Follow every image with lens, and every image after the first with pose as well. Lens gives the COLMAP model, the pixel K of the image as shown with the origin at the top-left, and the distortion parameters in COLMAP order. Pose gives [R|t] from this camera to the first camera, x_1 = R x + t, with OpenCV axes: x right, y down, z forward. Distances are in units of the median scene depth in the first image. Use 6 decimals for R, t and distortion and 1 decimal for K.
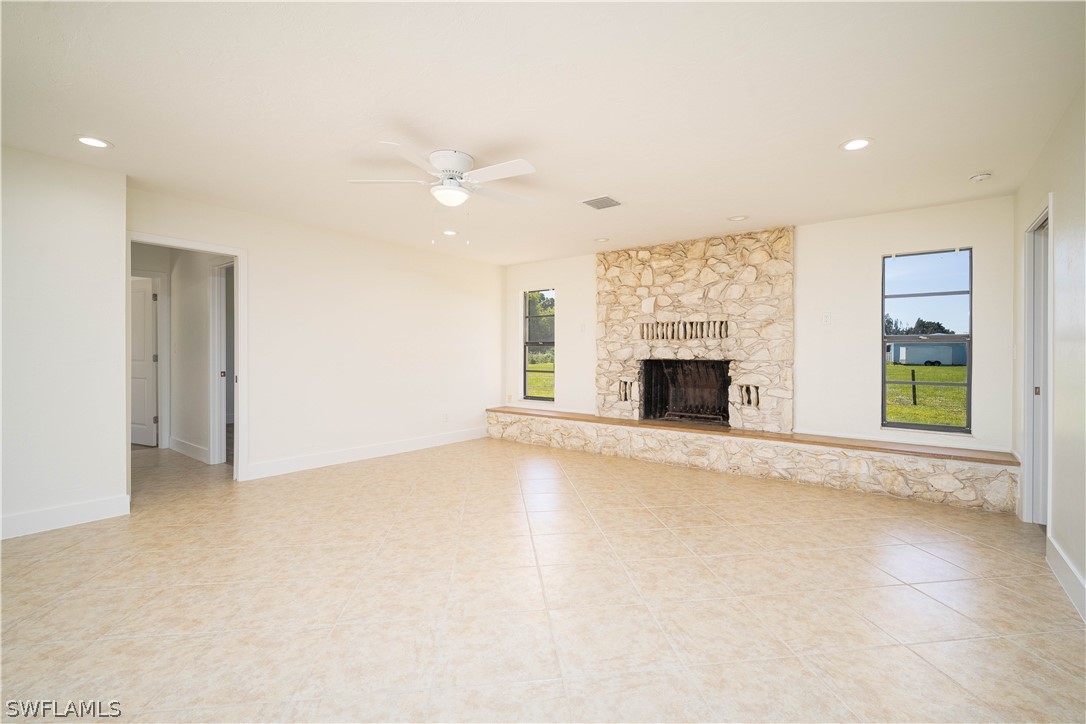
lens RADIAL K [[479.3, 0, 546.3], [0, 479.3, 360.2], [0, 0, 1]] dist [-0.007473, 0.002251]
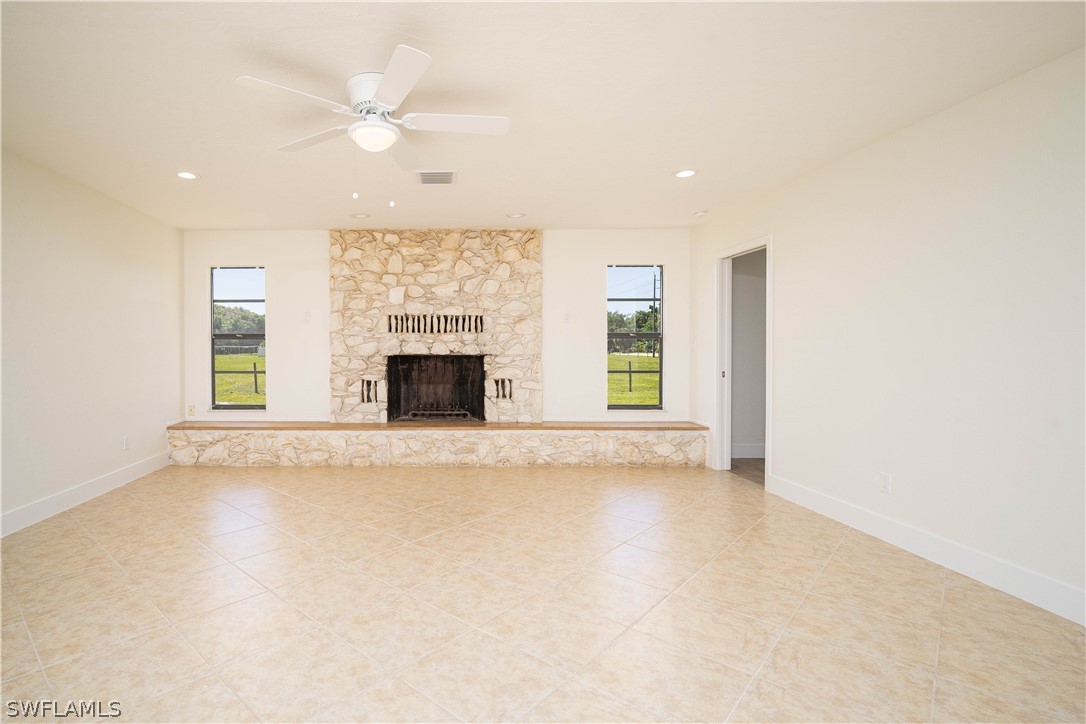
lens RADIAL K [[508.4, 0, 550.9], [0, 508.4, 360.4], [0, 0, 1]] dist [-0.009038, 0.000598]
pose [[0.802316, -0.017805, 0.596633, -0.146029], [0.011659, 0.999832, 0.014160, -0.001868], [-0.596785, -0.004404, 0.802389, 0.064928]]
